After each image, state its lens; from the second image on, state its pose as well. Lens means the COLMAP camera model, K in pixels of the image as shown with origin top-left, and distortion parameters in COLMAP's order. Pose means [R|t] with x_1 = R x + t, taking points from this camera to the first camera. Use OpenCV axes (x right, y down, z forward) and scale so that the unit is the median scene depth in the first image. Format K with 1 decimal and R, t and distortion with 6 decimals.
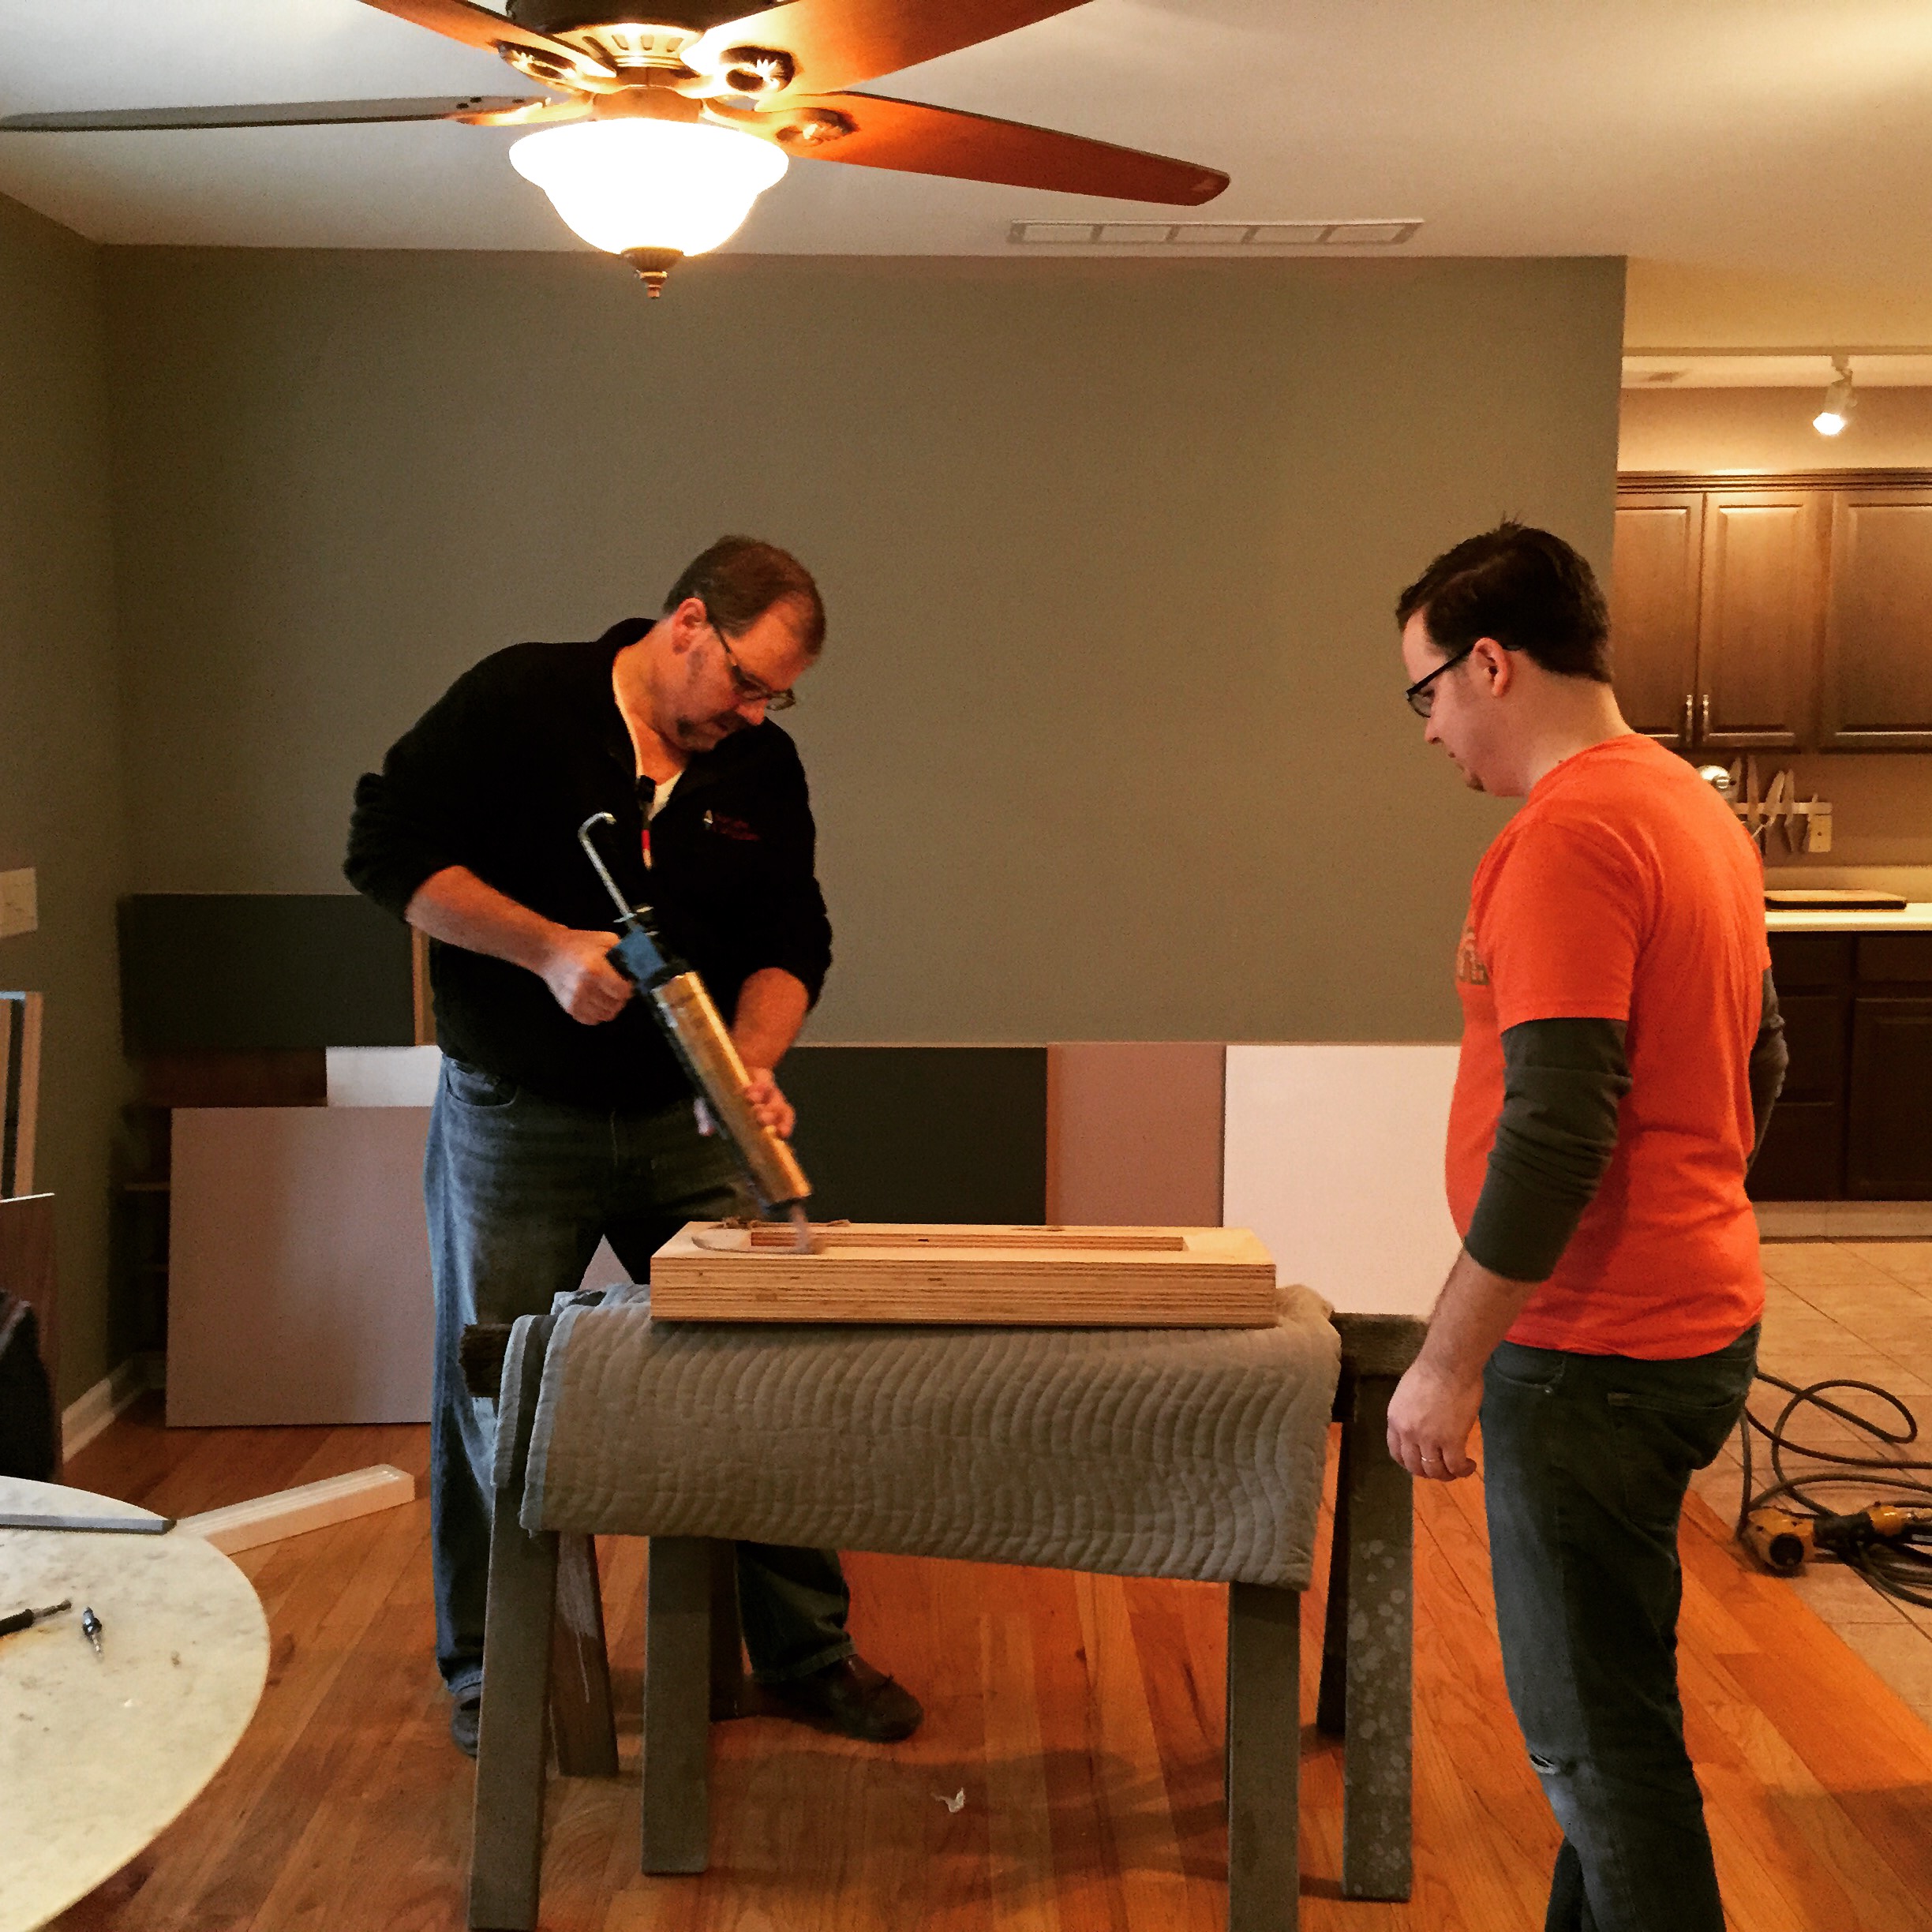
lens RADIAL K [[2200.8, 0, 963.9], [0, 2200.8, 988.3], [0, 0, 1]] dist [0.052958, 0.000000]
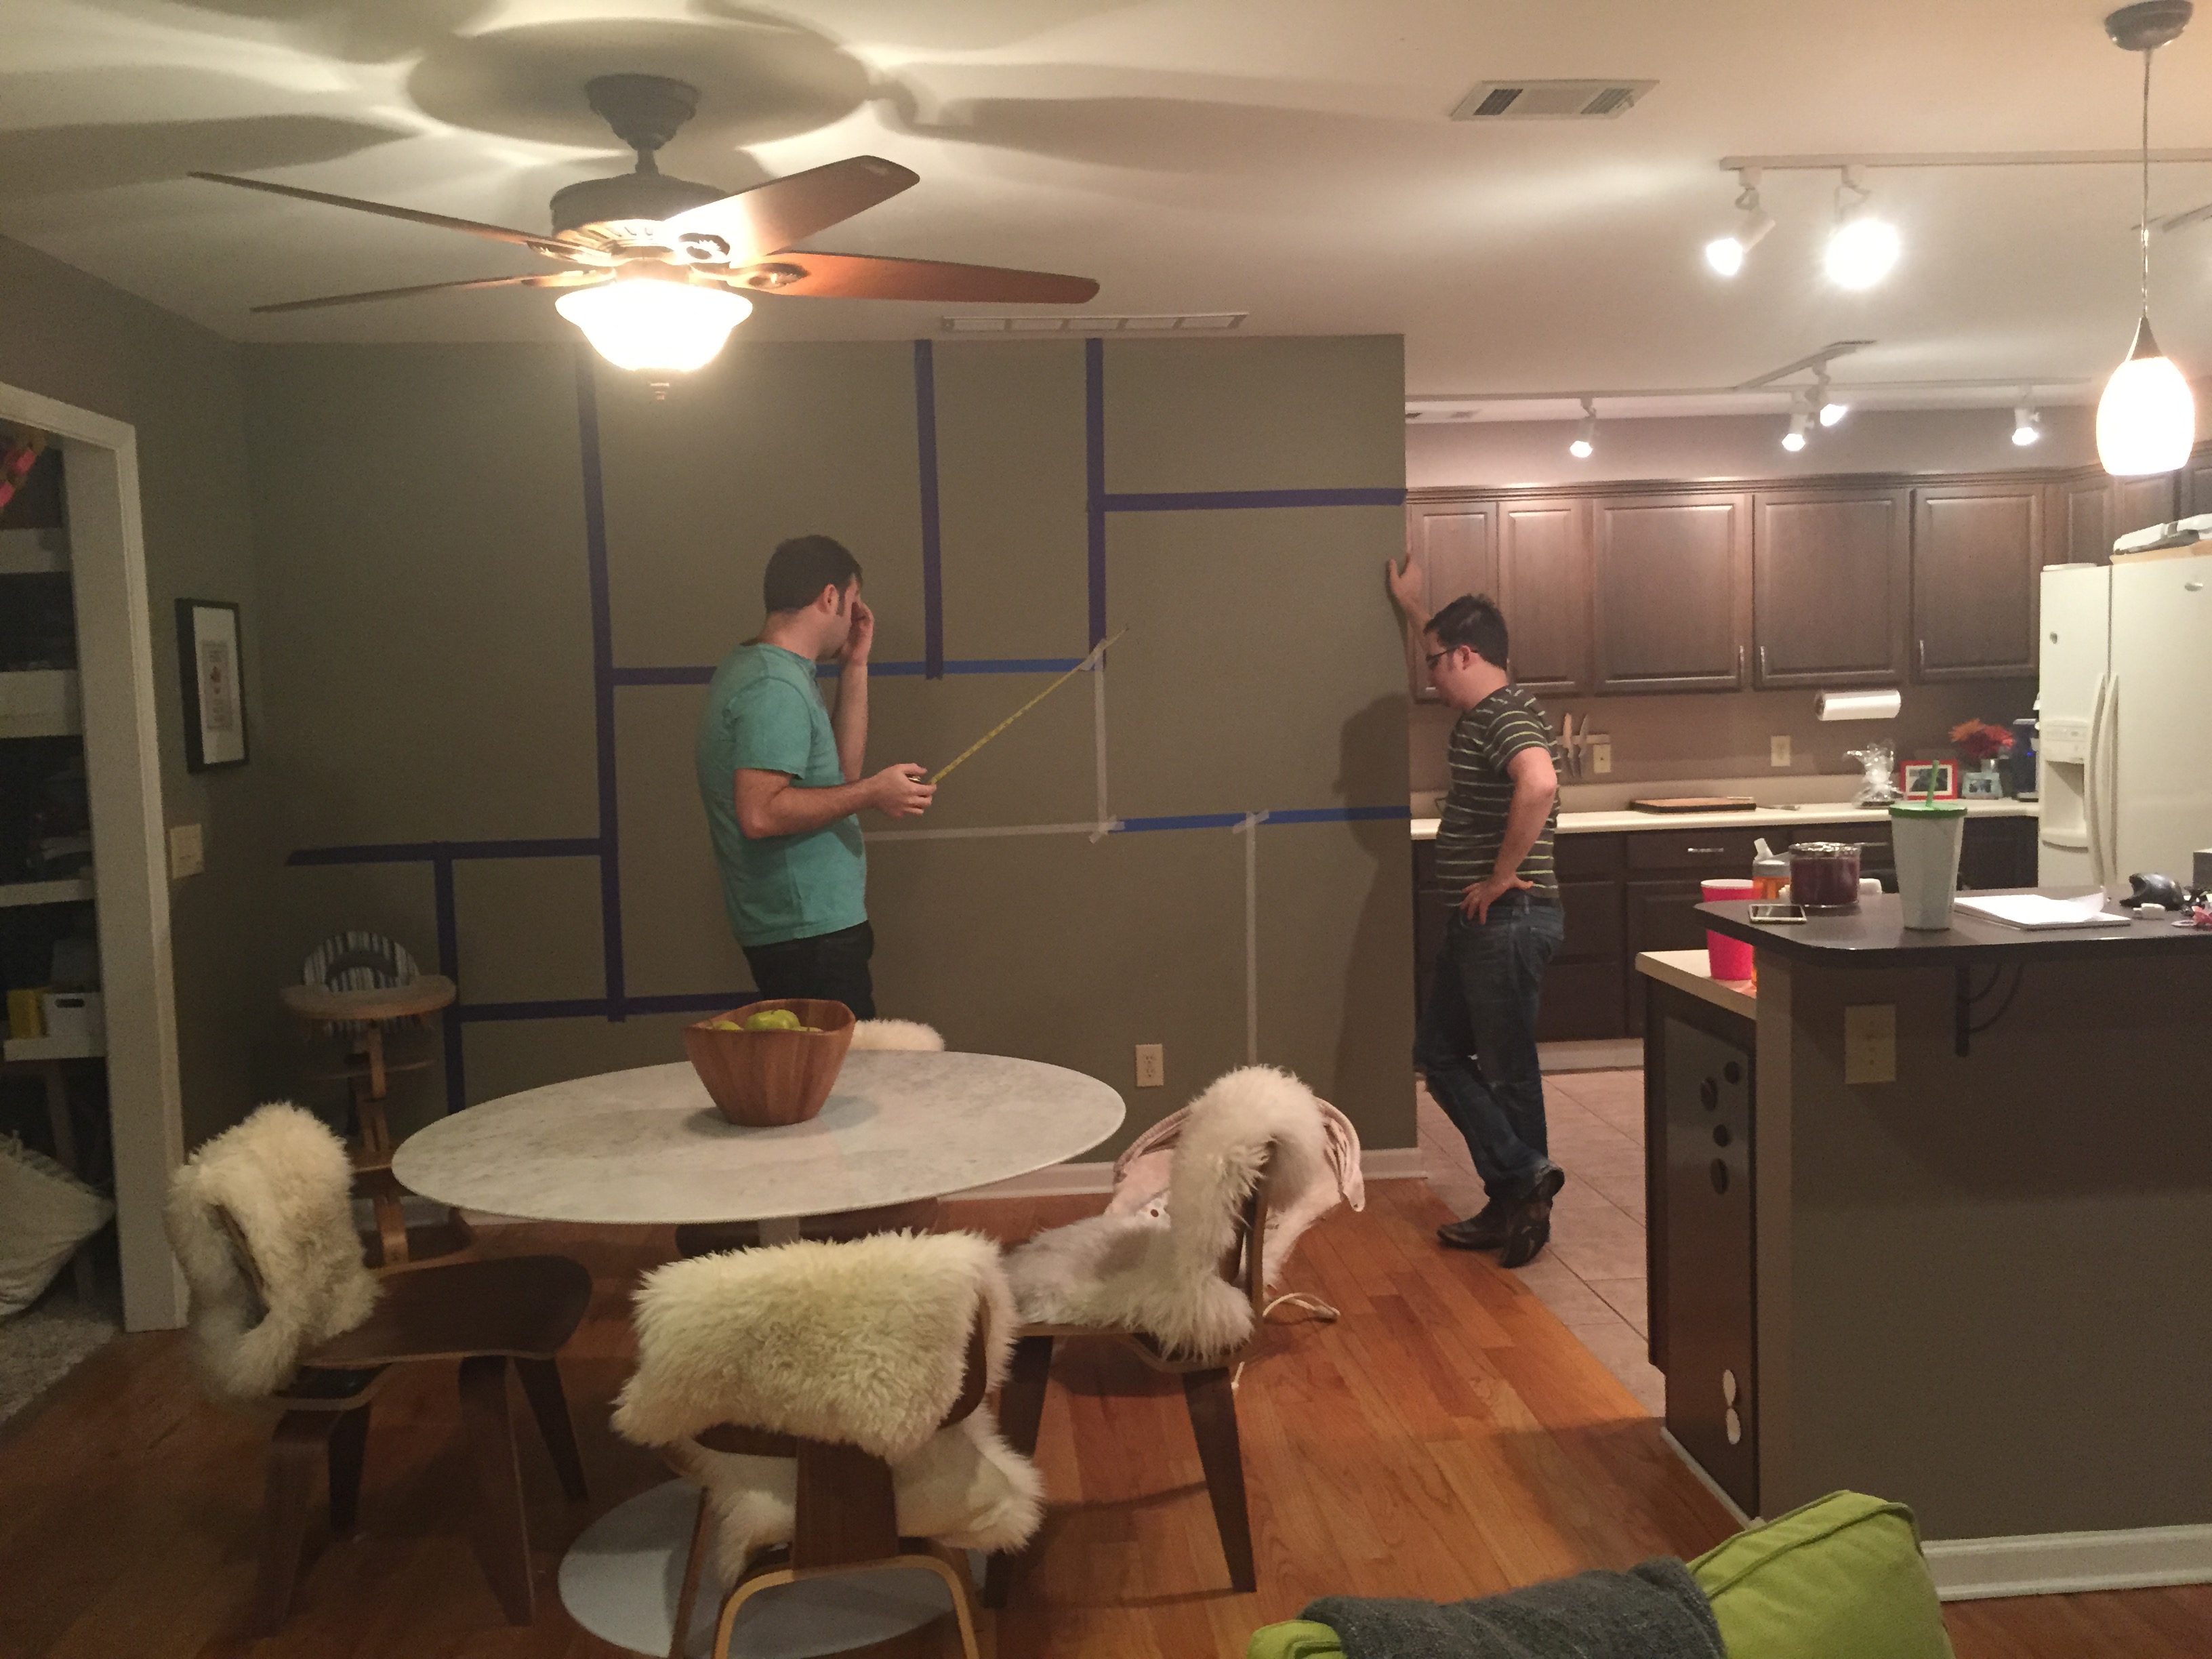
lens RADIAL K [[1887.6, 0, 1101.9], [0, 1887.6, 845.1], [0, 0, 1]] dist [0.089452, -0.103571]
pose [[0.997370, -0.035092, 0.063421, 0.039286], [0.037598, 0.998541, -0.038769, 0.024837], [-0.061968, 0.041051, 0.997234, -0.169004]]
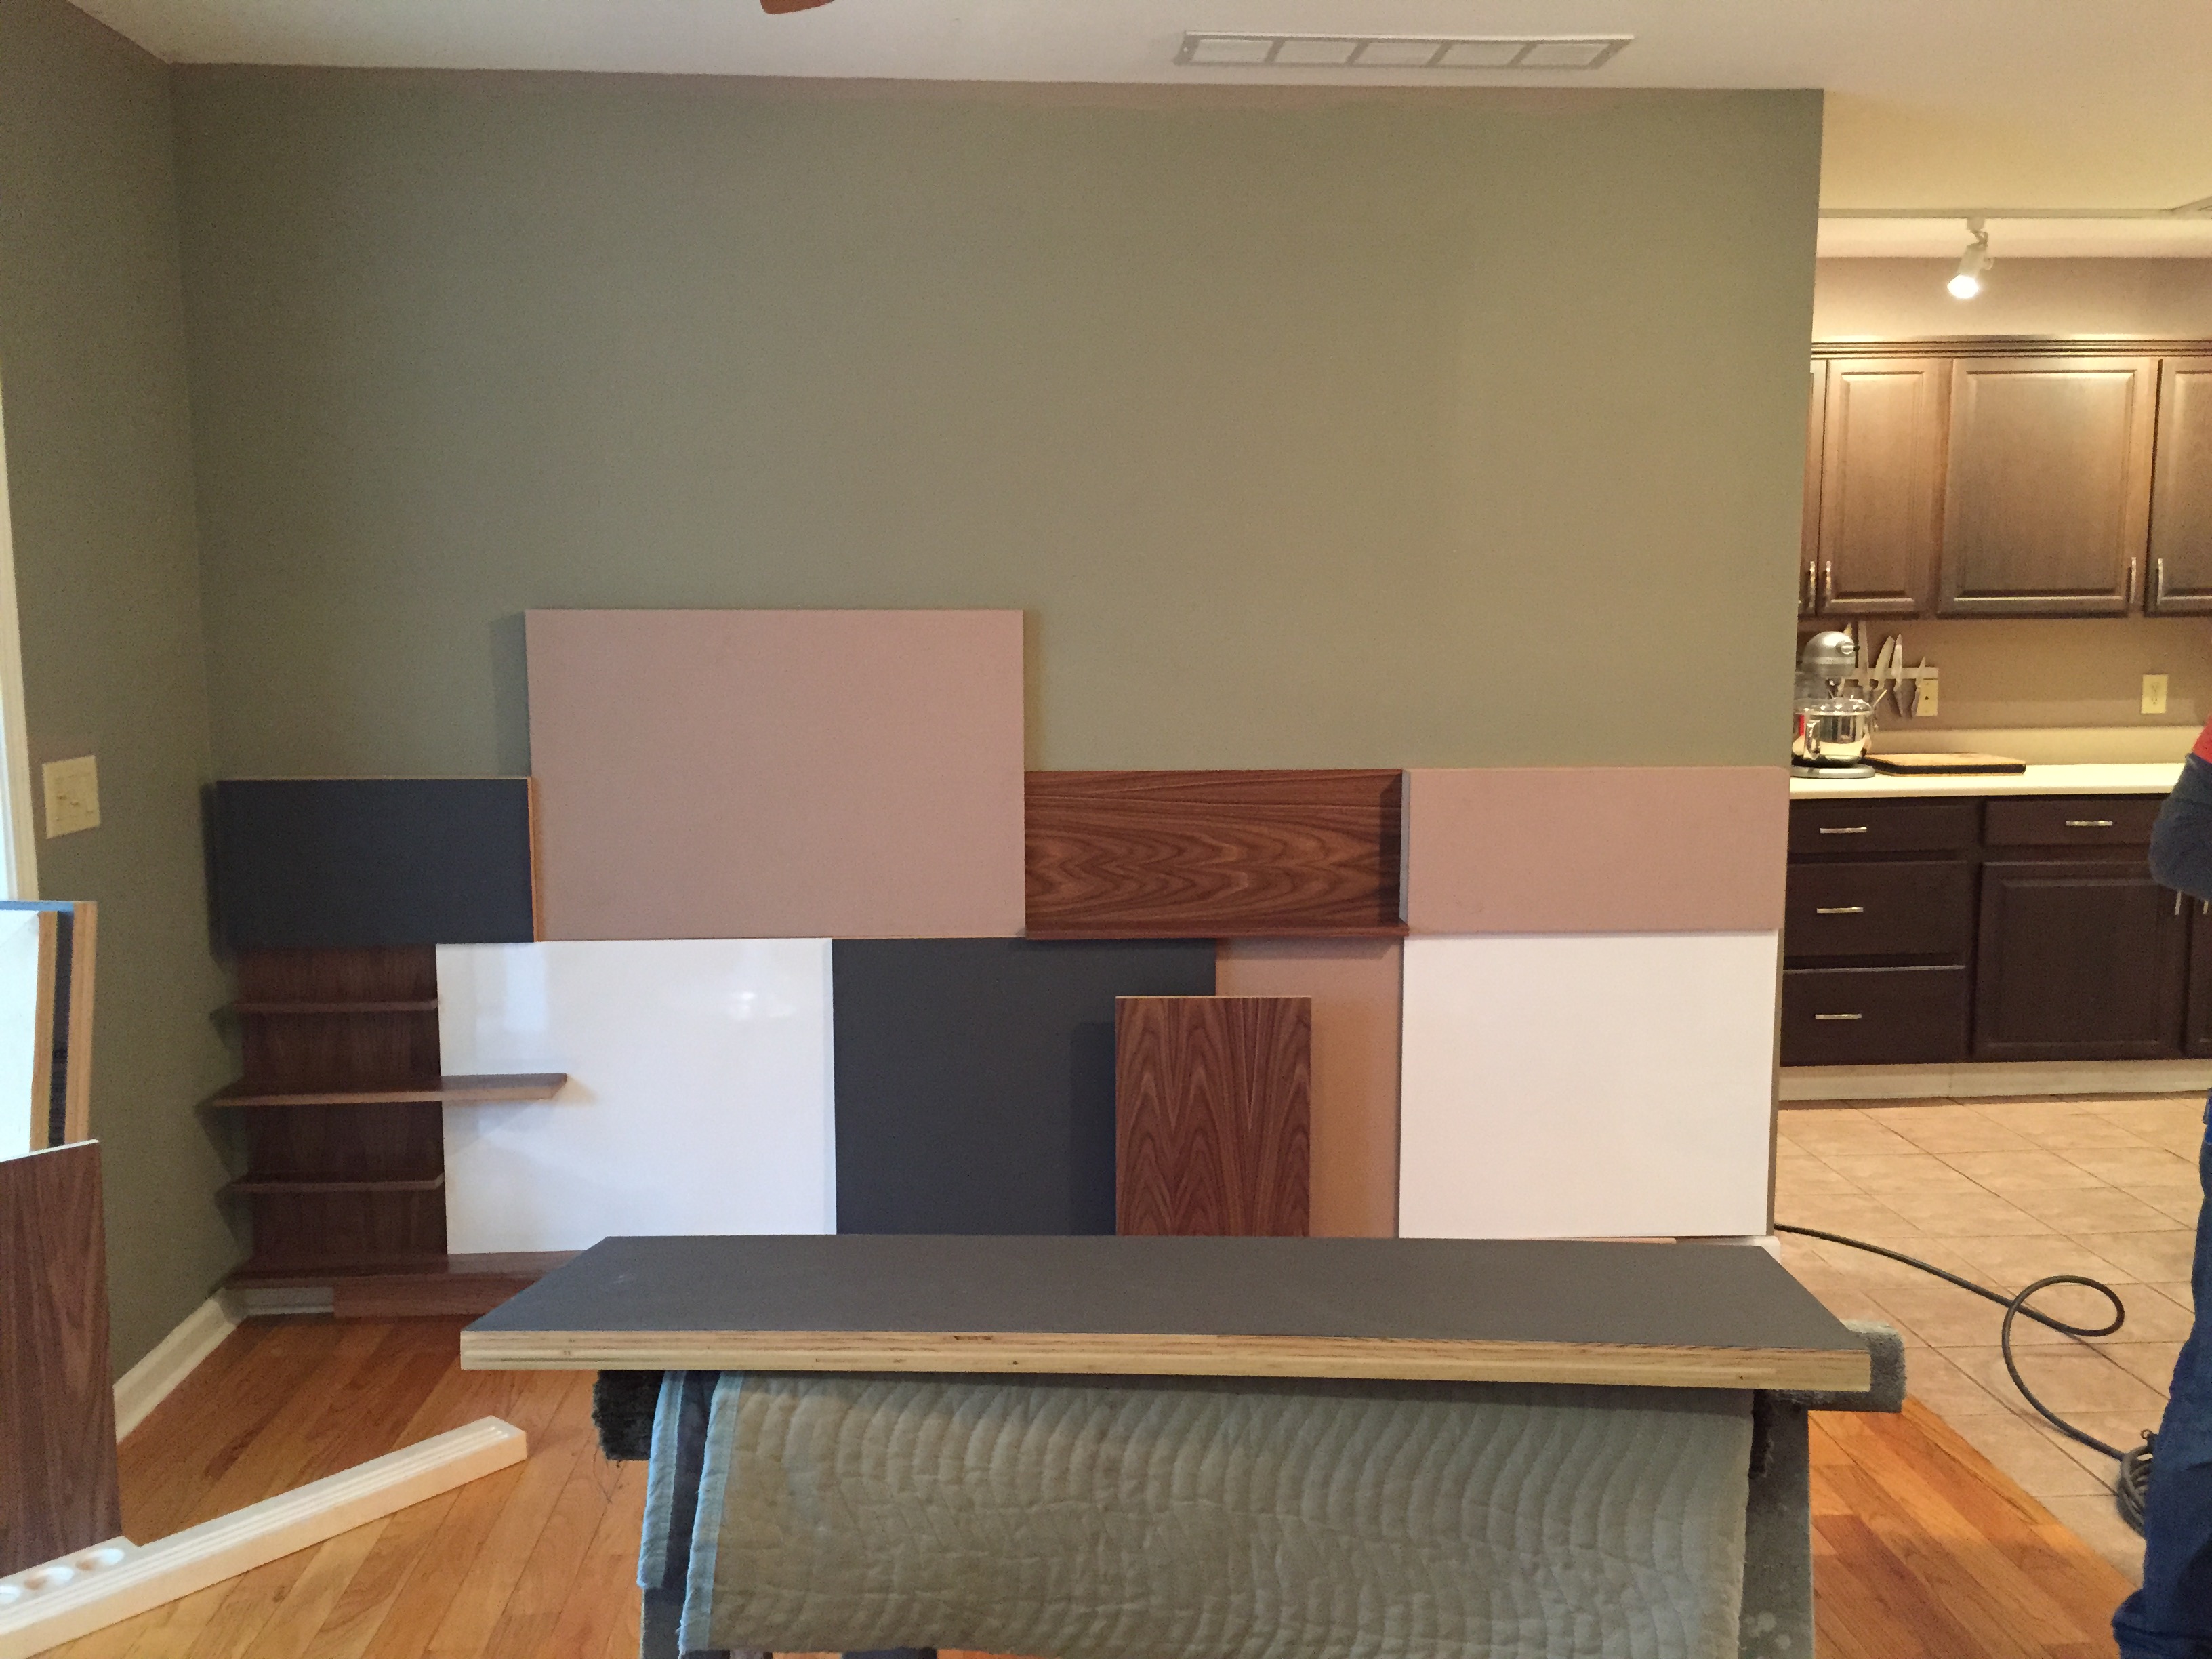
lens RADIAL K [[1887.6, 0, 1100.8], [0, 1887.6, 843.4], [0, 0, 1]] dist [0.089452, -0.103571]
pose [[0.998923, -0.010404, 0.045228, -0.063945], [0.010055, 0.999918, 0.007935, -0.025654], [-0.045307, -0.007472, 0.998945, 0.260056]]
